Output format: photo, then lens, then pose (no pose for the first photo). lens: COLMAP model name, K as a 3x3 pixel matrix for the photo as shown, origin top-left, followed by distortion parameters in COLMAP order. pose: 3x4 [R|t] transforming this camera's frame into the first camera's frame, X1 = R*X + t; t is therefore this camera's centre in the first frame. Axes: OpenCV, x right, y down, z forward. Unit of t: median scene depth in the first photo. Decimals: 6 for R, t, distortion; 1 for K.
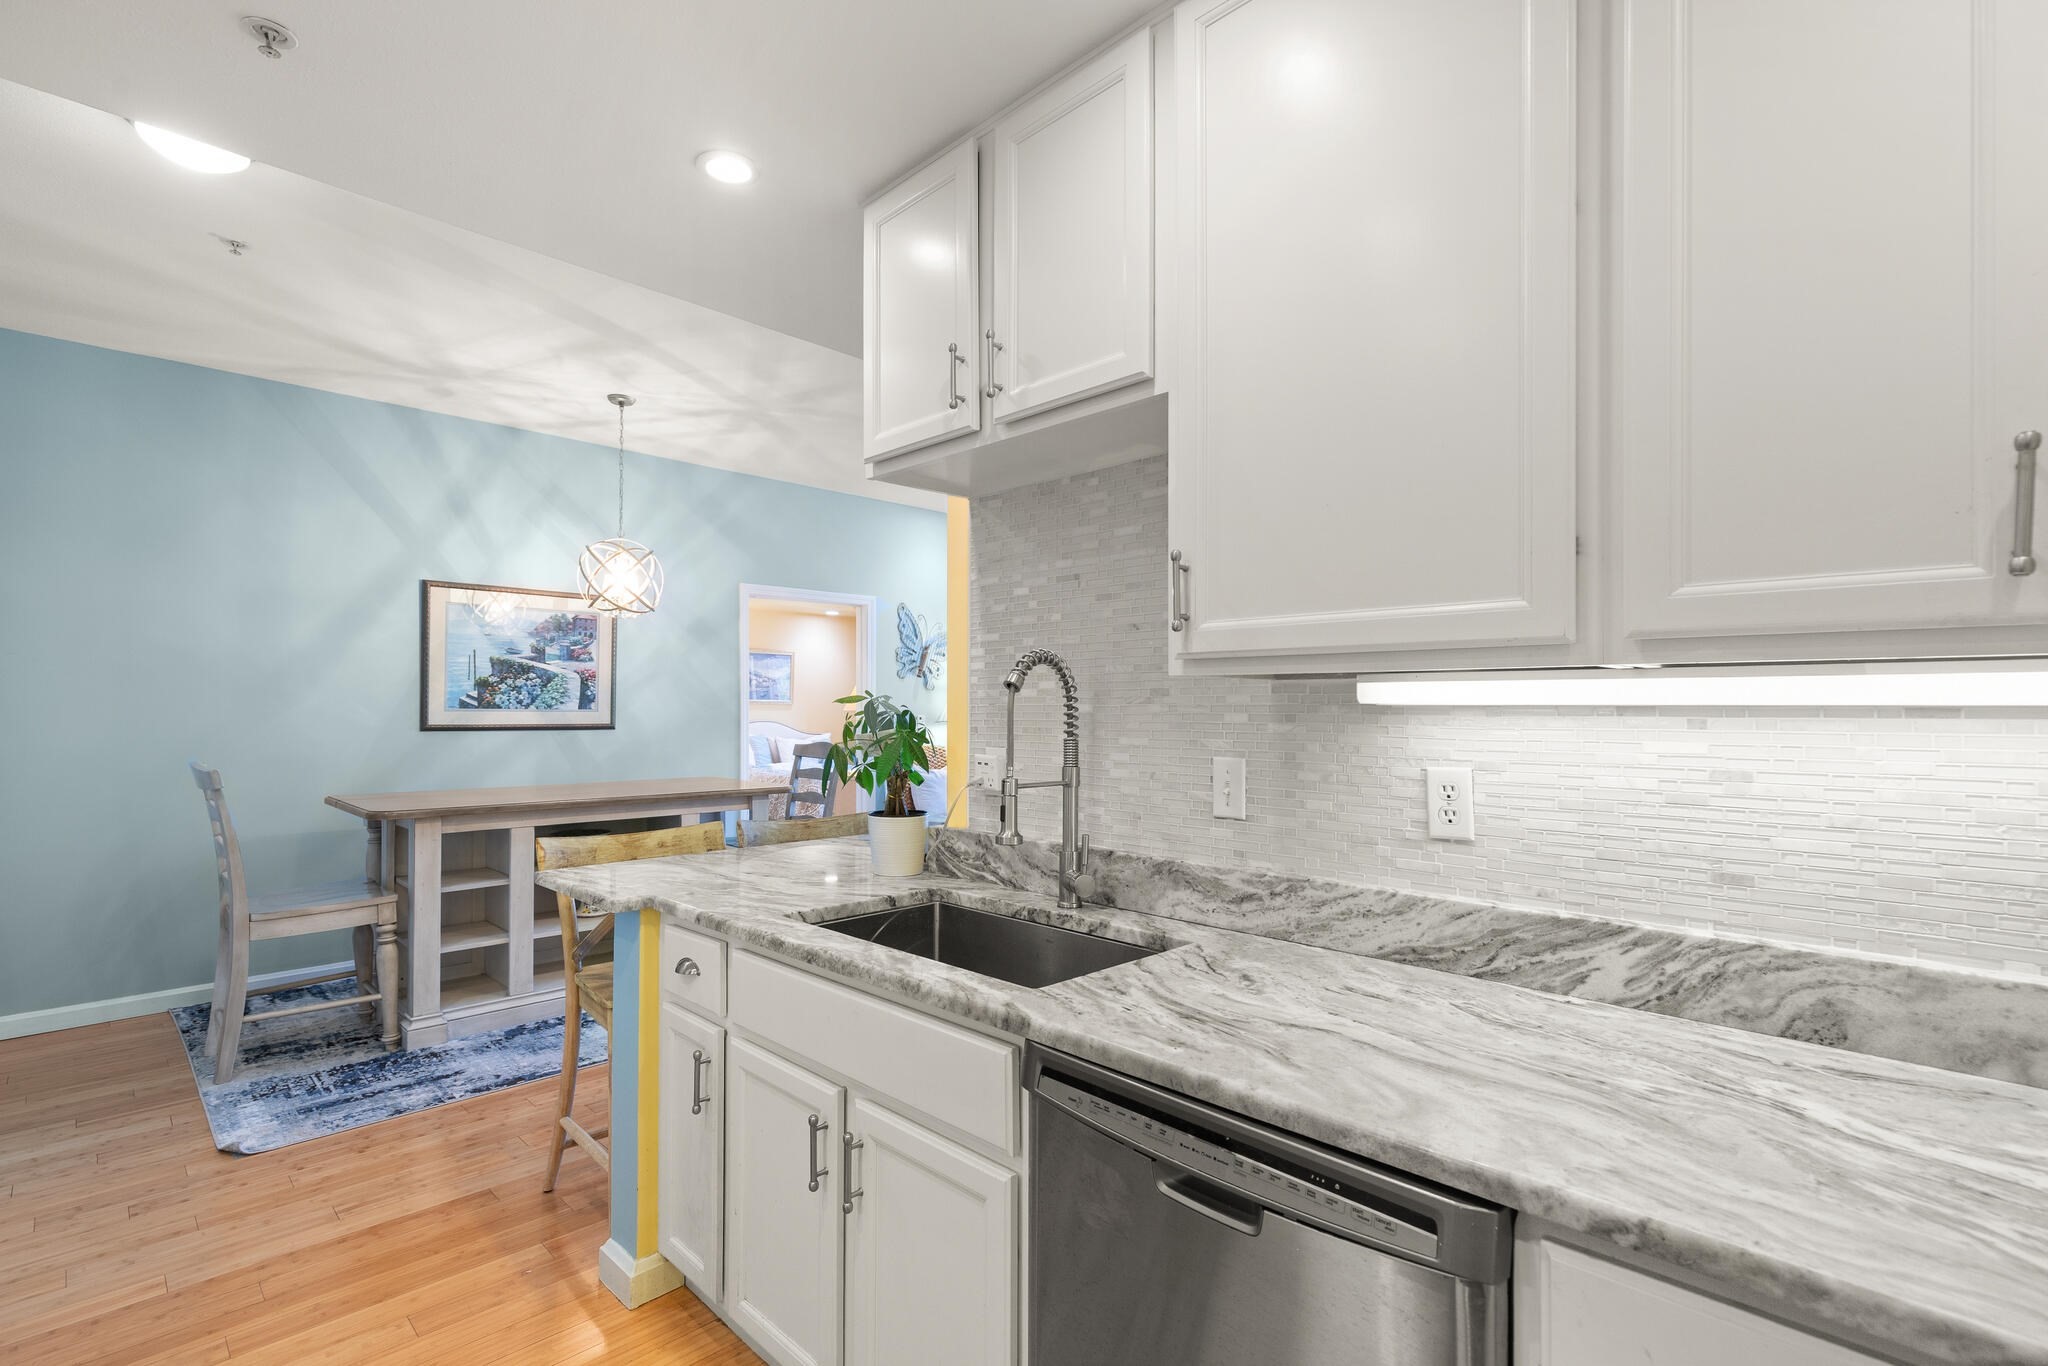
lens RADIAL K [[929.7, 0, 1021.2], [0, 929.7, 700.2], [0, 0, 1]] dist [0.012768, -0.001325]
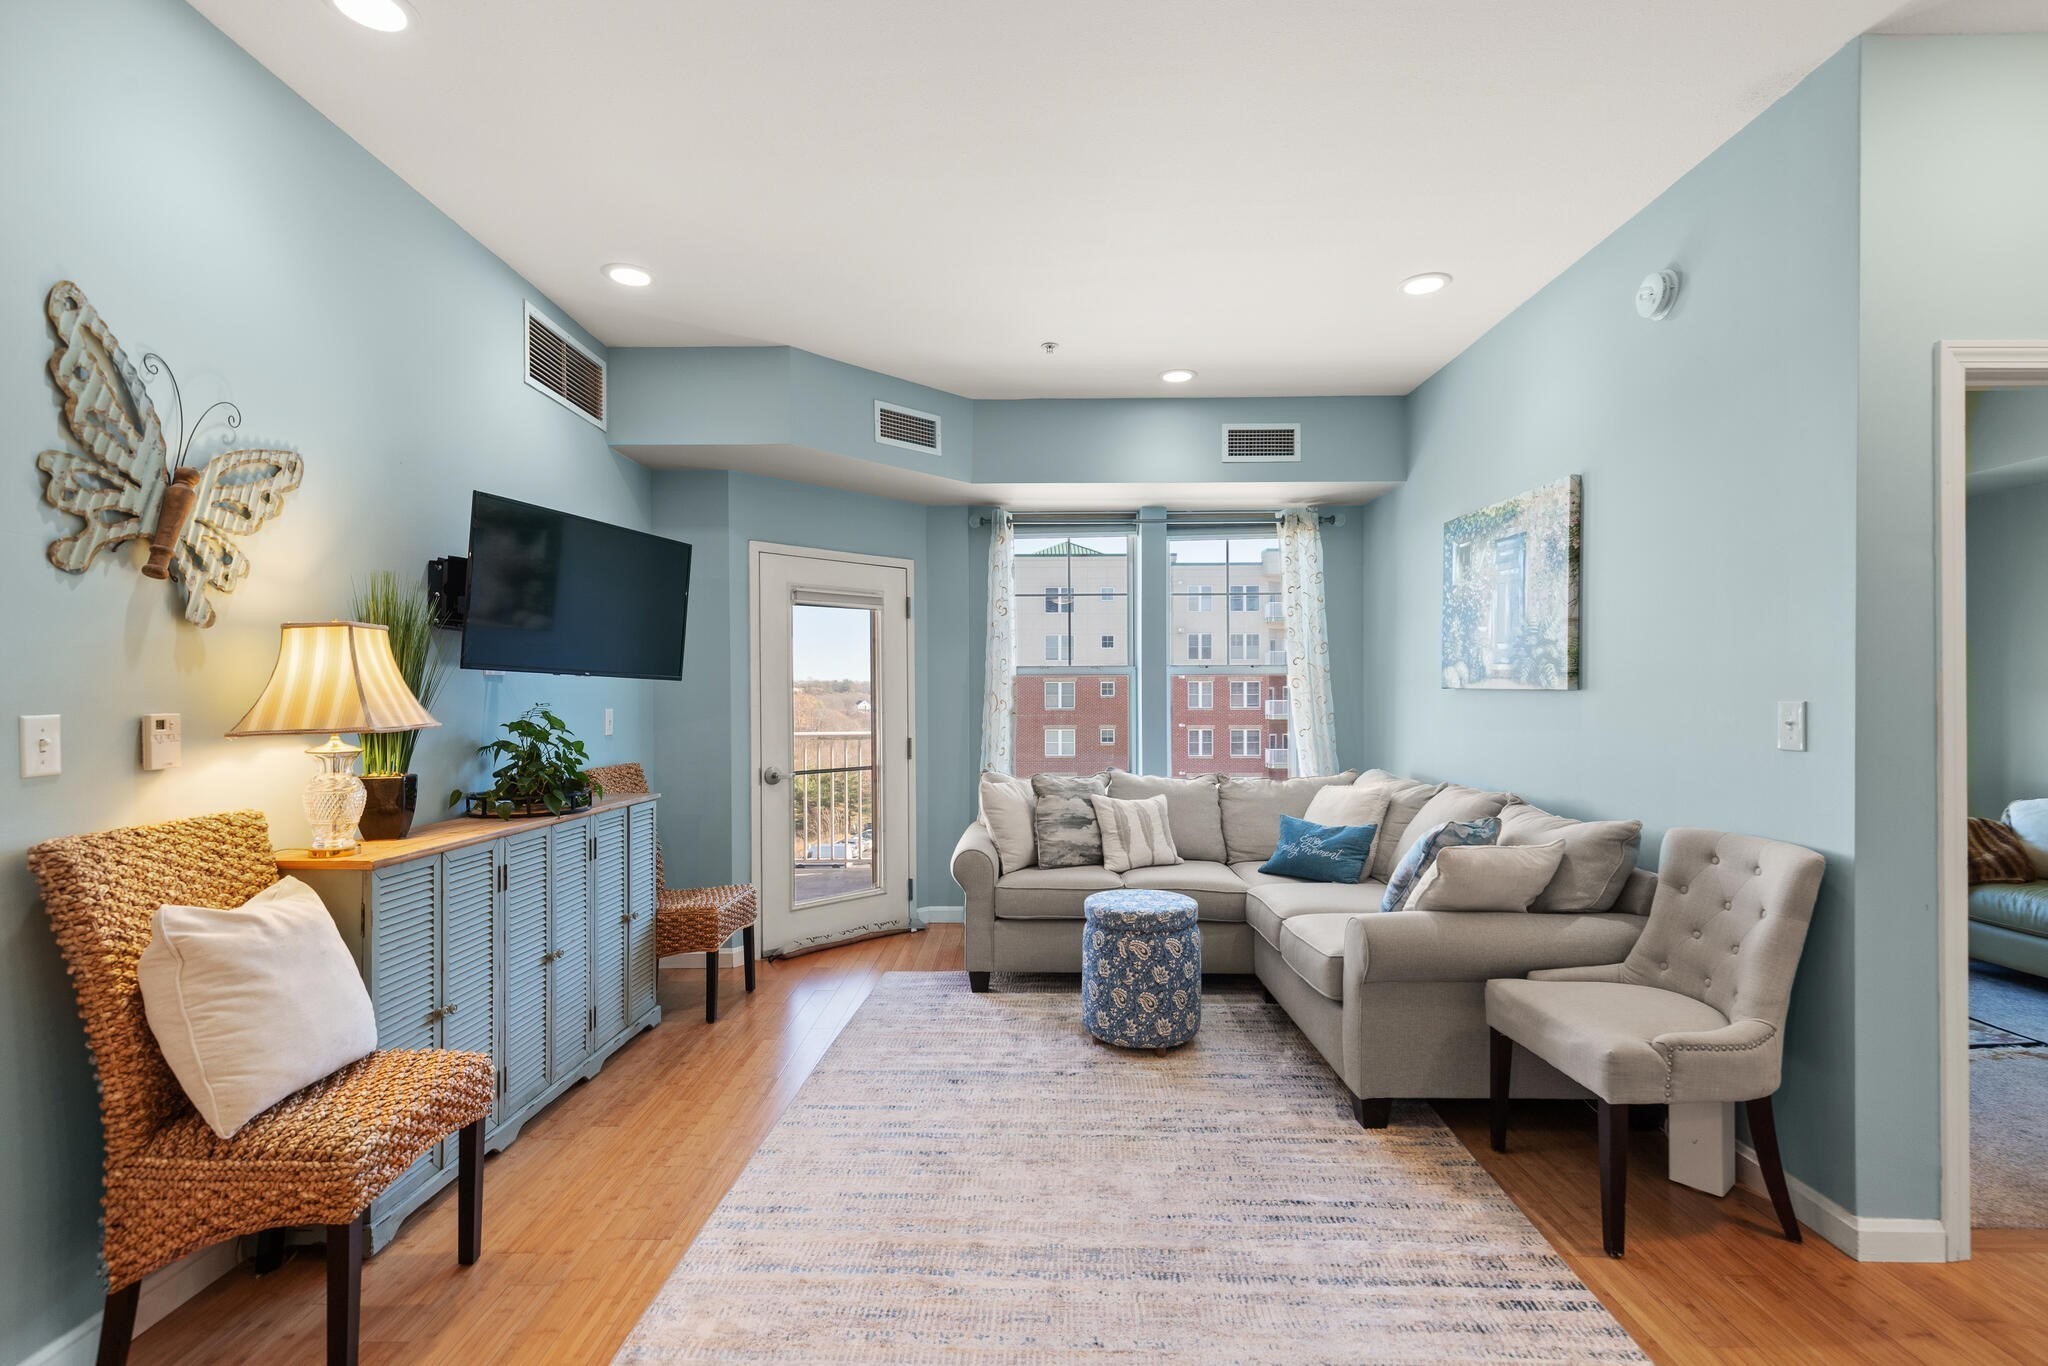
lens RADIAL K [[929.7, 0, 1021.2], [0, 929.7, 700.2], [0, 0, 1]] dist [0.012768, -0.001325]
pose [[0.714812, -0.006078, 0.699290, -0.171072], [-0.005496, 0.999883, 0.014309, 0.009439], [-0.699295, -0.014072, 0.714695, 0.877088]]
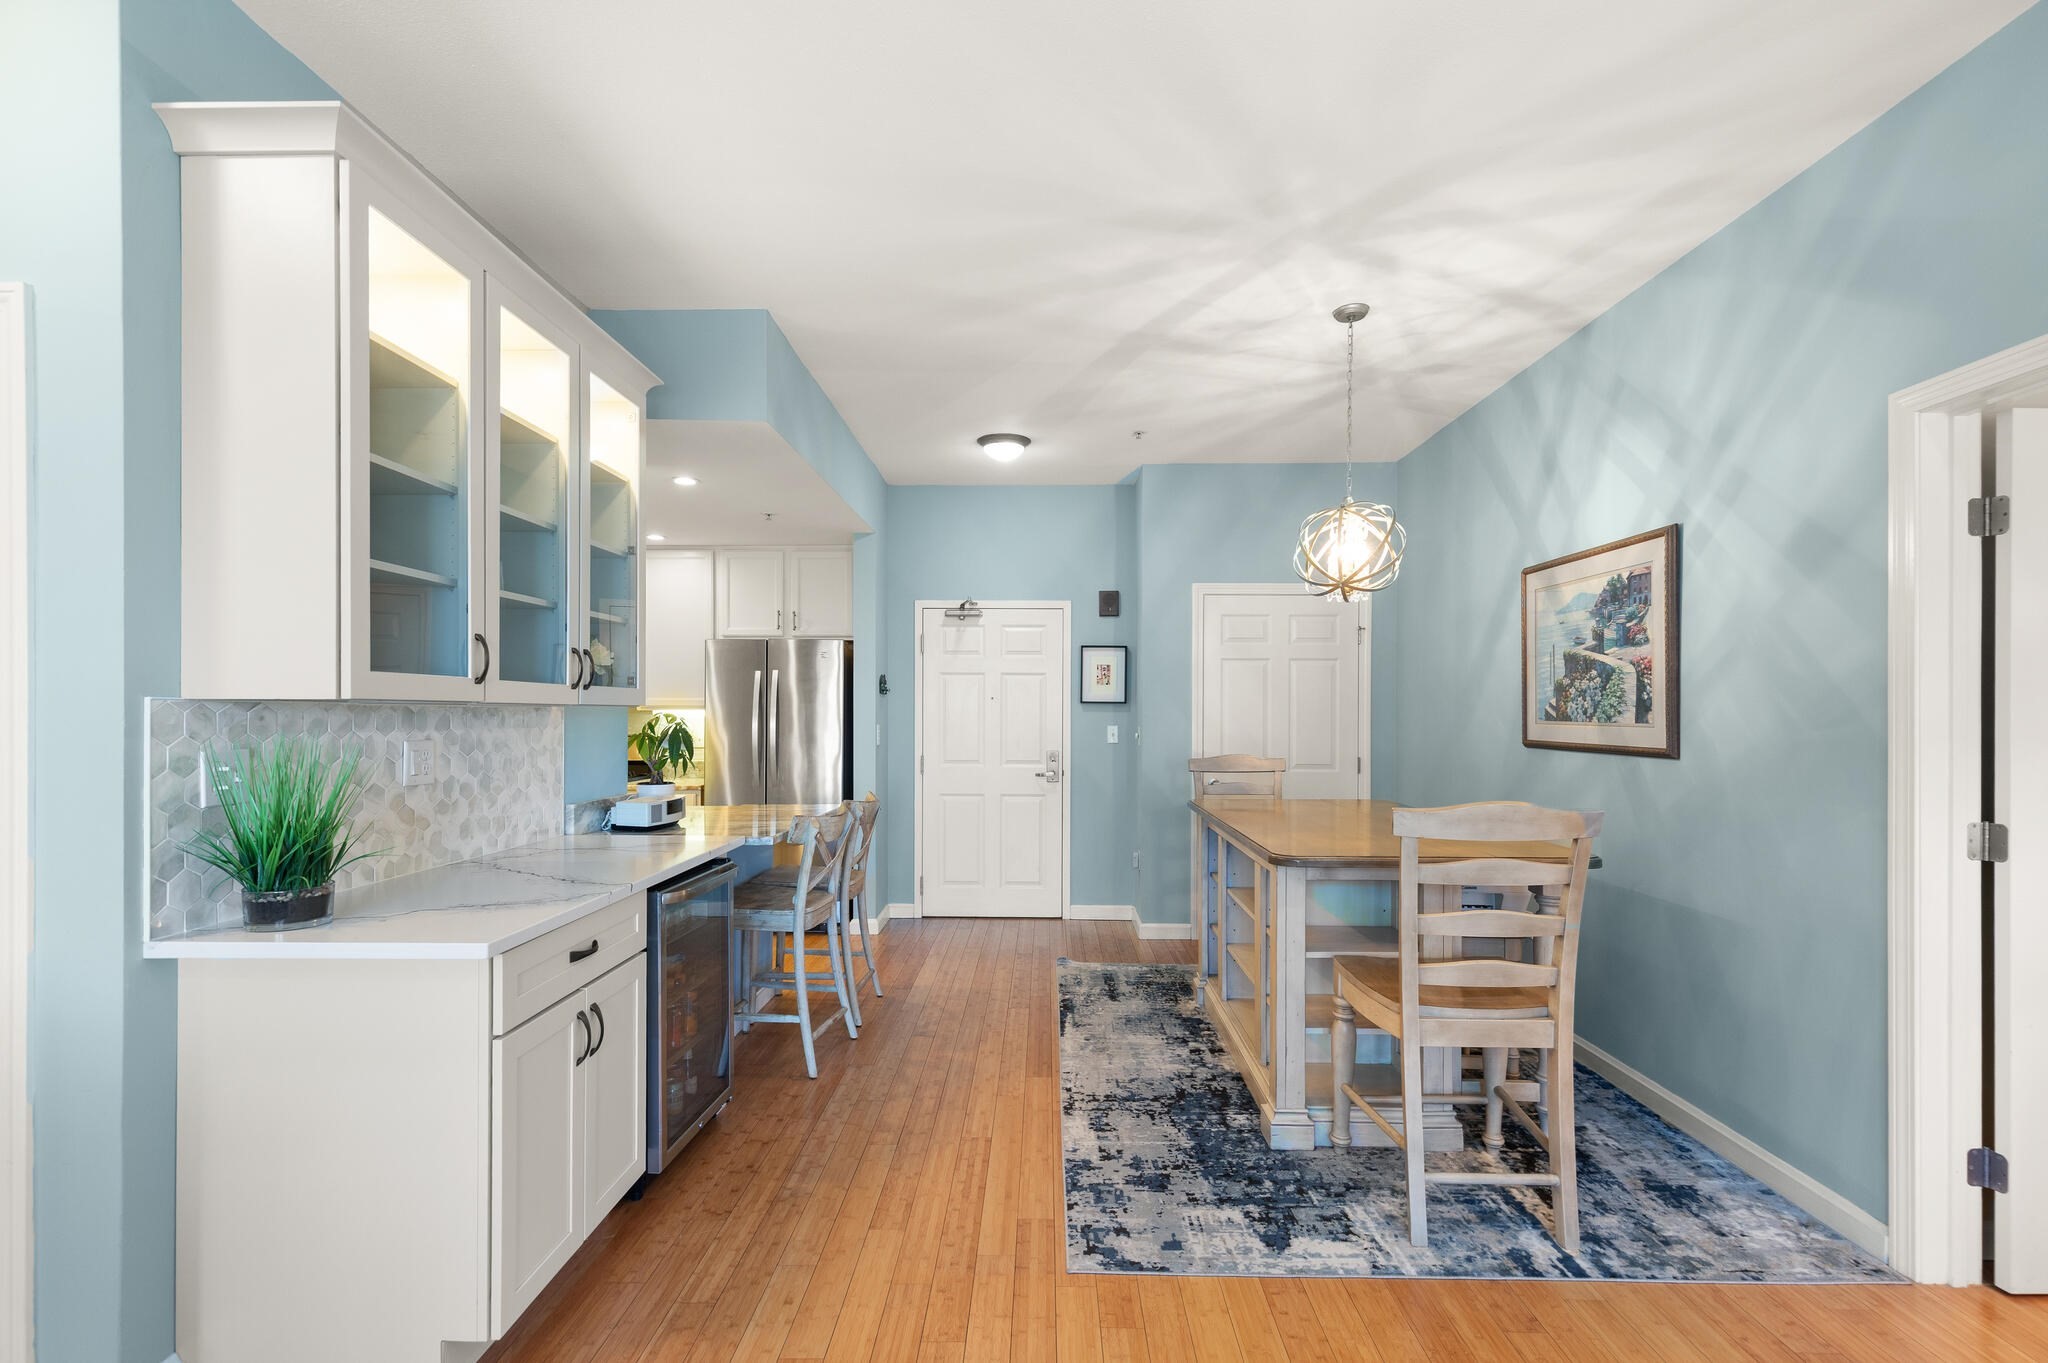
lens RADIAL K [[929.7, 0, 1021.2], [0, 929.7, 698.7], [0, 0, 1]] dist [0.012768, -0.001325]
pose [[-0.725962, -0.012314, -0.687625, 0.259823], [0.005341, 0.999709, -0.023541, 0.006292], [0.687714, -0.020762, -0.725685, 1.245352]]
